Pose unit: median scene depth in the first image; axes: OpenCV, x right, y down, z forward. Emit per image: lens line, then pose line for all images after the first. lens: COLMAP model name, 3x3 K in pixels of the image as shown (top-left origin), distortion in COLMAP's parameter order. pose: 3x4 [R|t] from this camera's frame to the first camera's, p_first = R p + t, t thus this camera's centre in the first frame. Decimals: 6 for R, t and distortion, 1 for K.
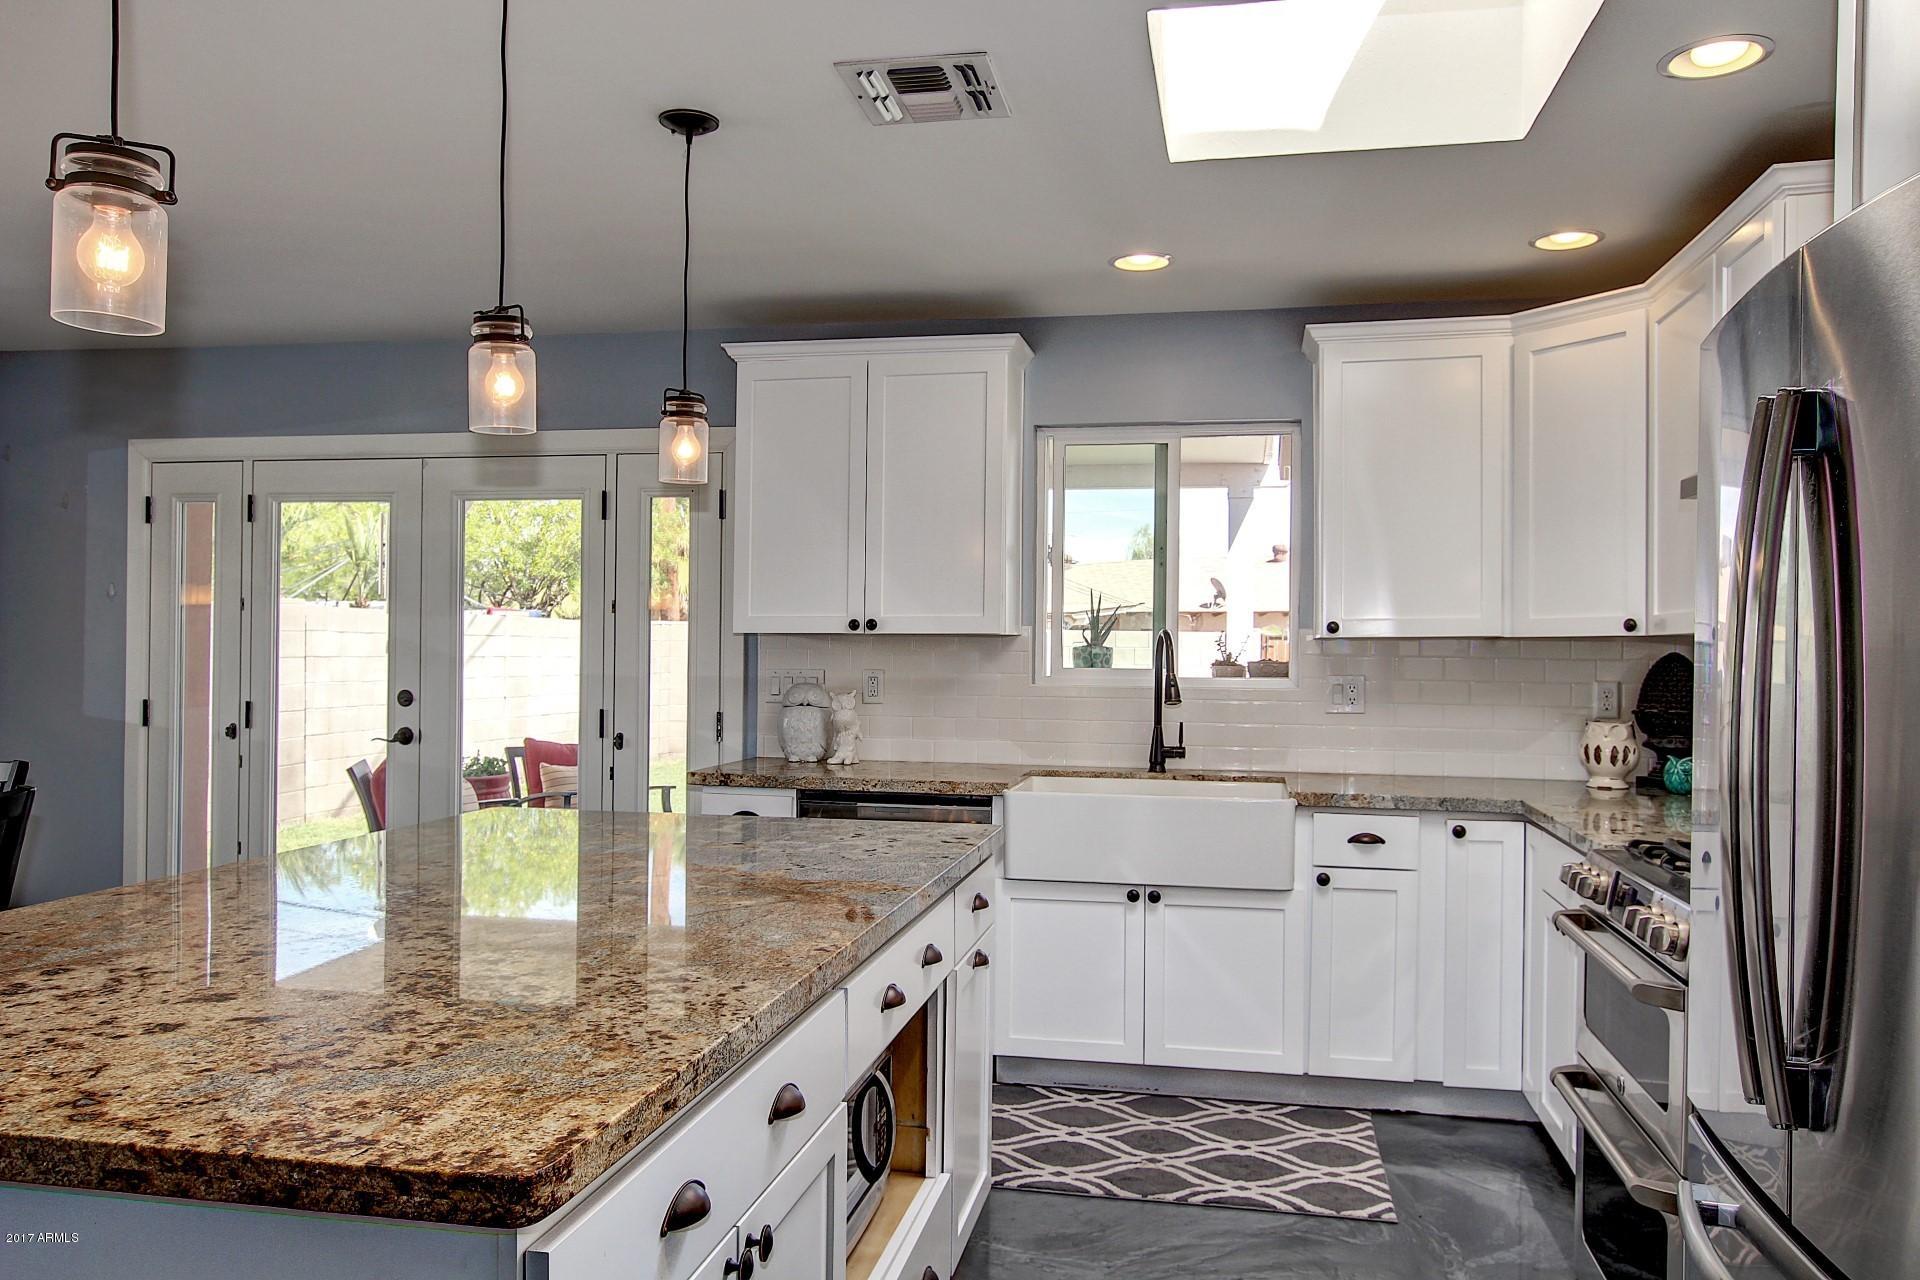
lens RADIAL K [[1383.9, 0, 969.2], [0, 1383.9, 645.5], [0, 0, 1]] dist [-0.002370, 0.005980]
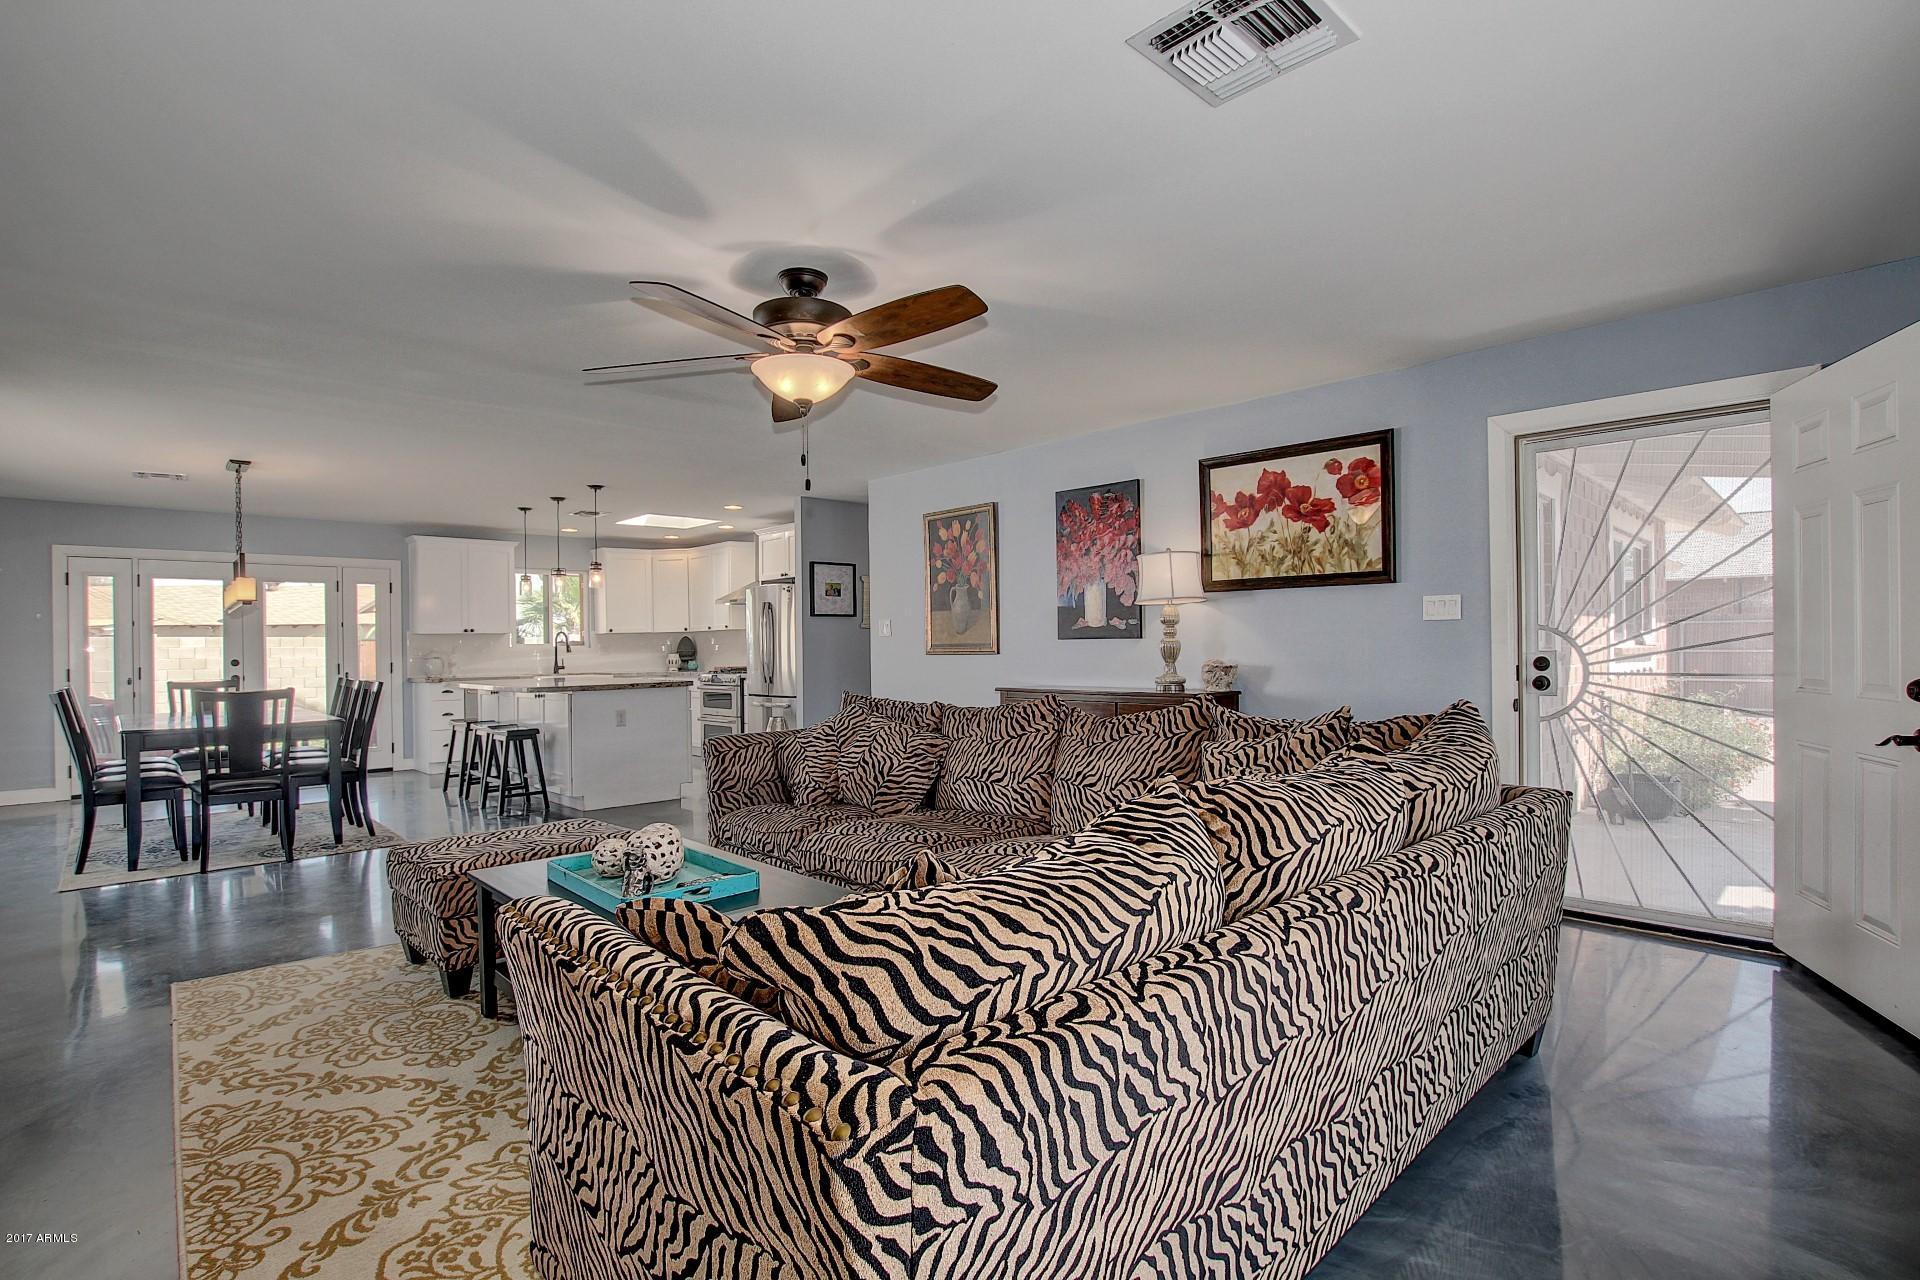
lens RADIAL K [[890.2, 0, 959.9], [0, 890.2, 649.8], [0, 0, 1]] dist [-0.036142, 0.005675]
pose [[0.556480, -0.024102, 0.830512, -1.205209], [0.020706, 0.999671, 0.015138, 0.023150], [-0.830603, 0.008772, 0.556795, -1.113683]]
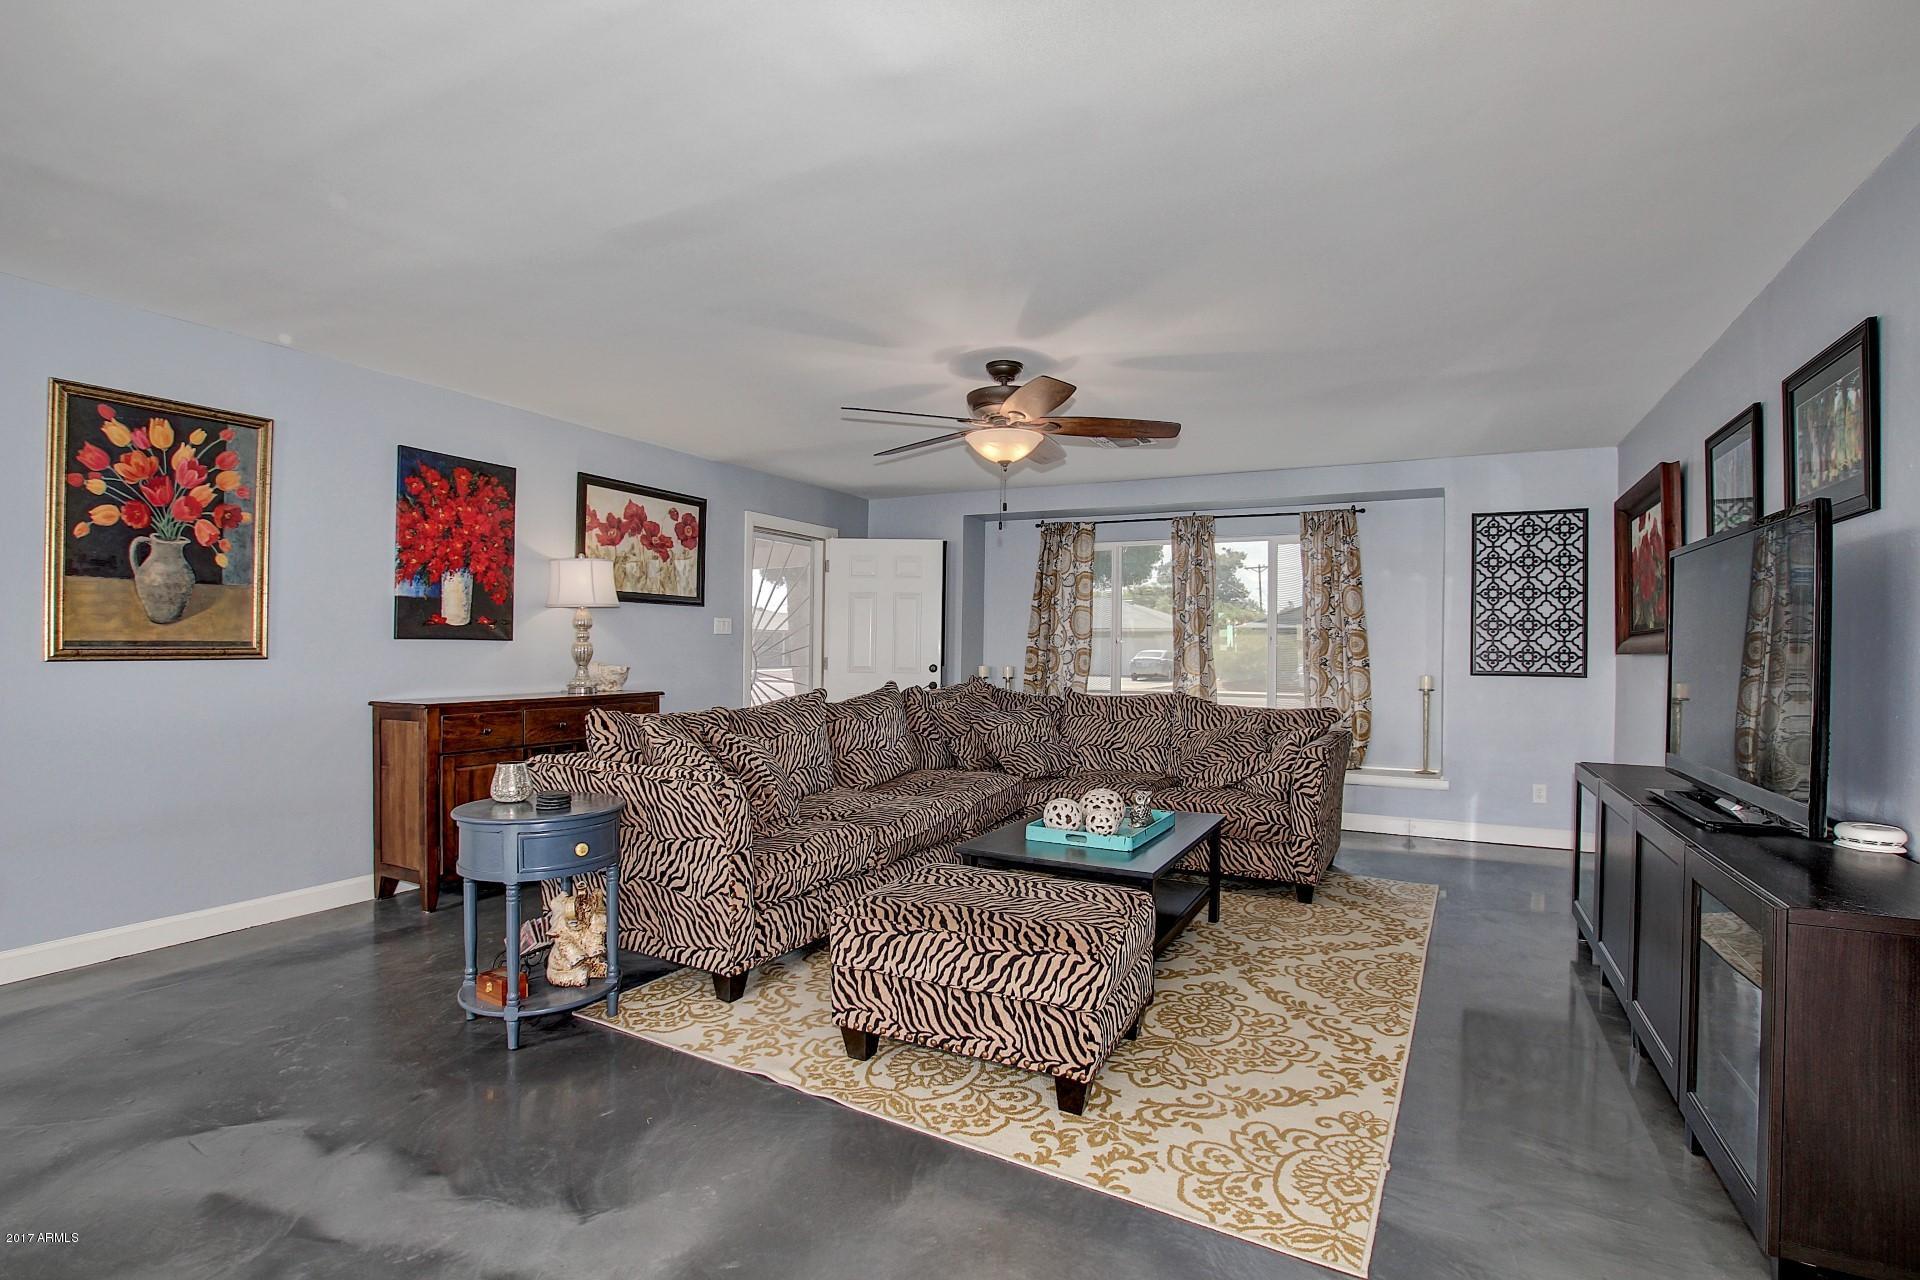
lens RADIAL K [[890.2, 0, 965.3], [0, 890.2, 645.2], [0, 0, 1]] dist [-0.036142, 0.005675]
pose [[-0.958444, -0.017753, 0.284729, -0.910890], [-0.018102, 0.999835, 0.001405, 0.023813], [-0.284707, -0.003808, -0.958607, 0.271828]]
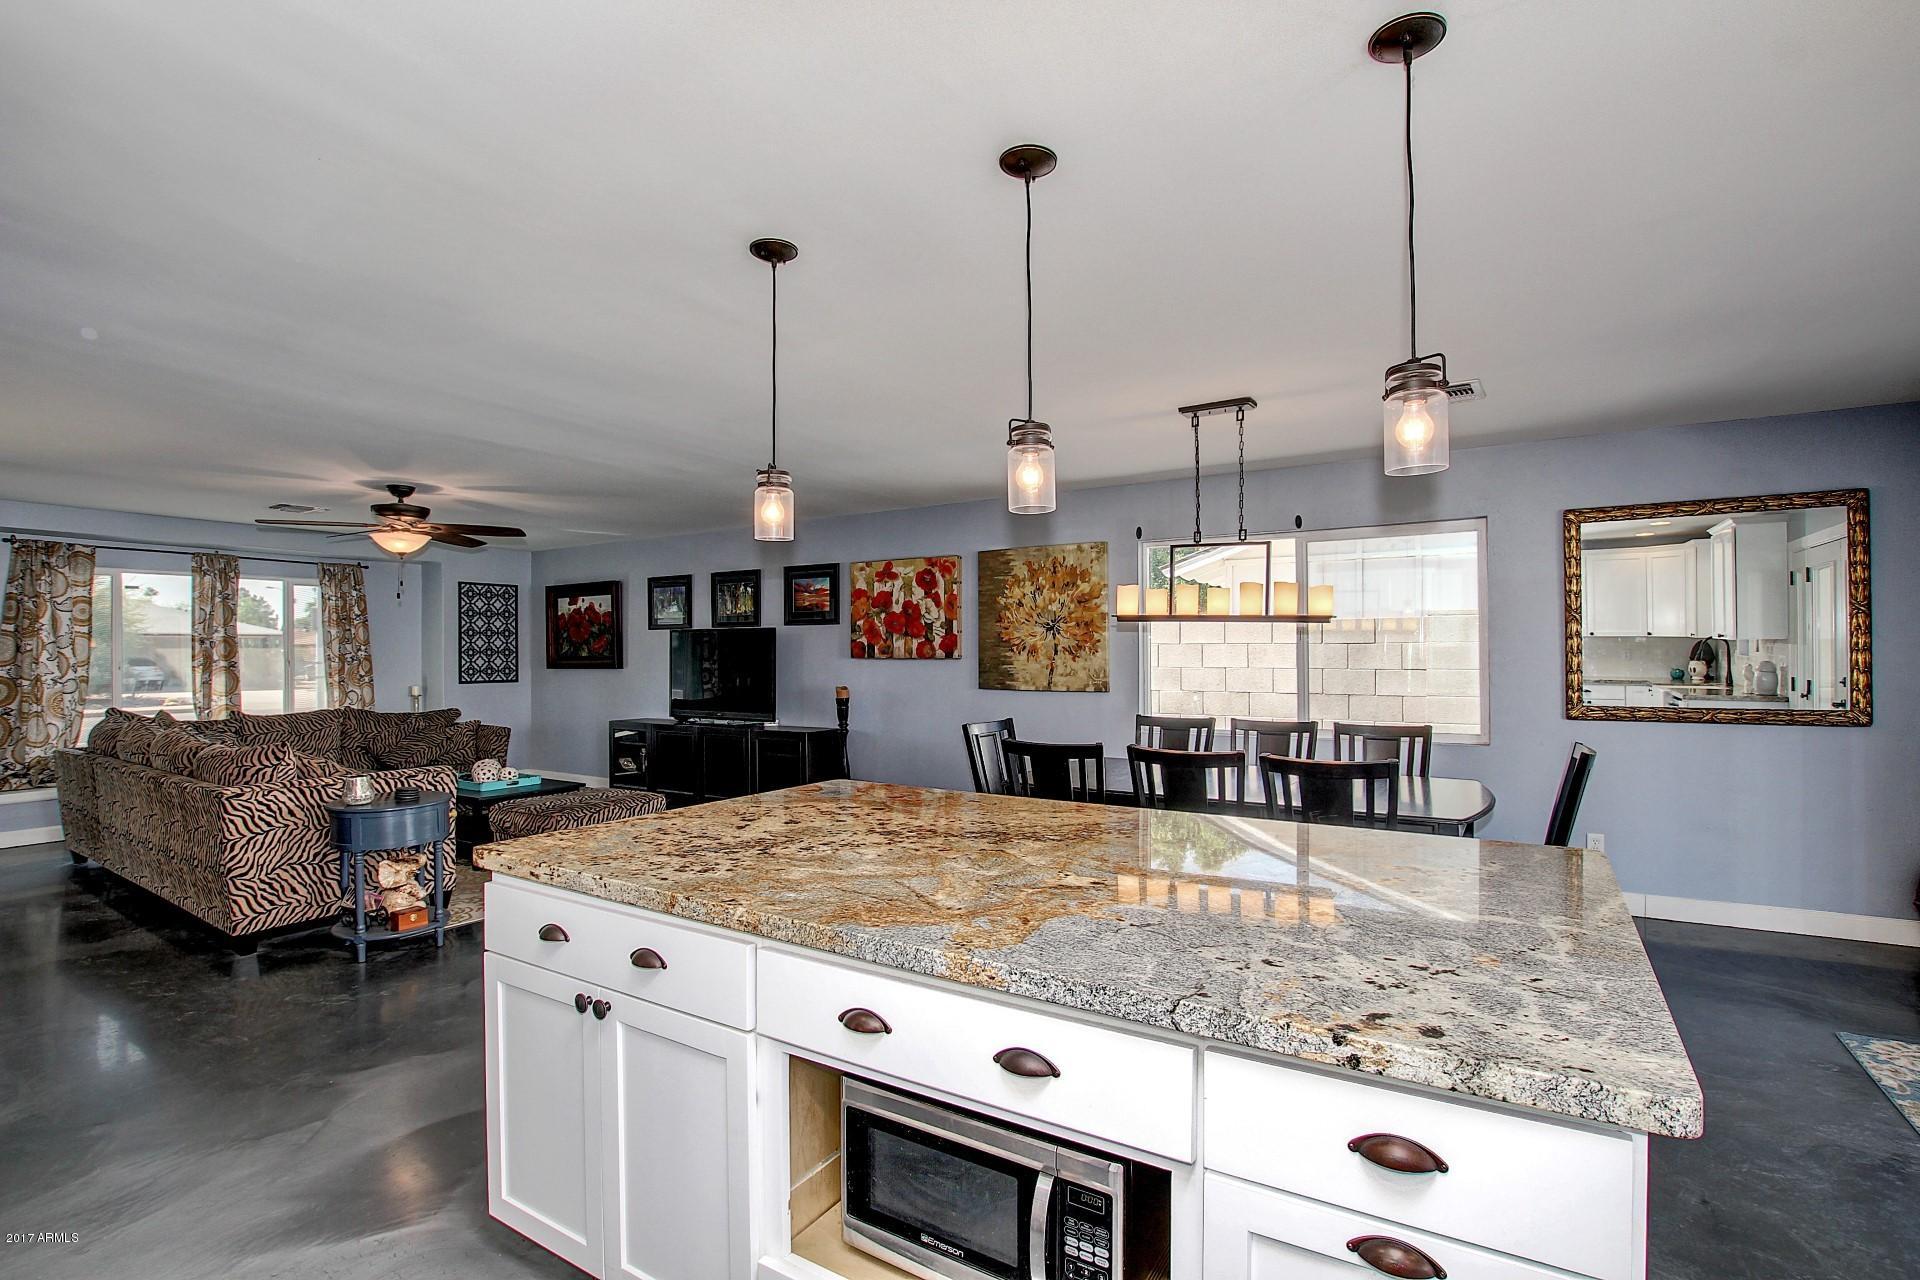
lens RADIAL K [[890.2, 0, 965.6], [0, 890.2, 644.7], [0, 0, 1]] dist [-0.036142, 0.005675]
pose [[-0.360377, -0.013335, -0.932711, 0.263748], [0.000614, 0.999894, -0.014533, -0.005573], [0.932807, -0.005810, -0.360331, 0.667781]]
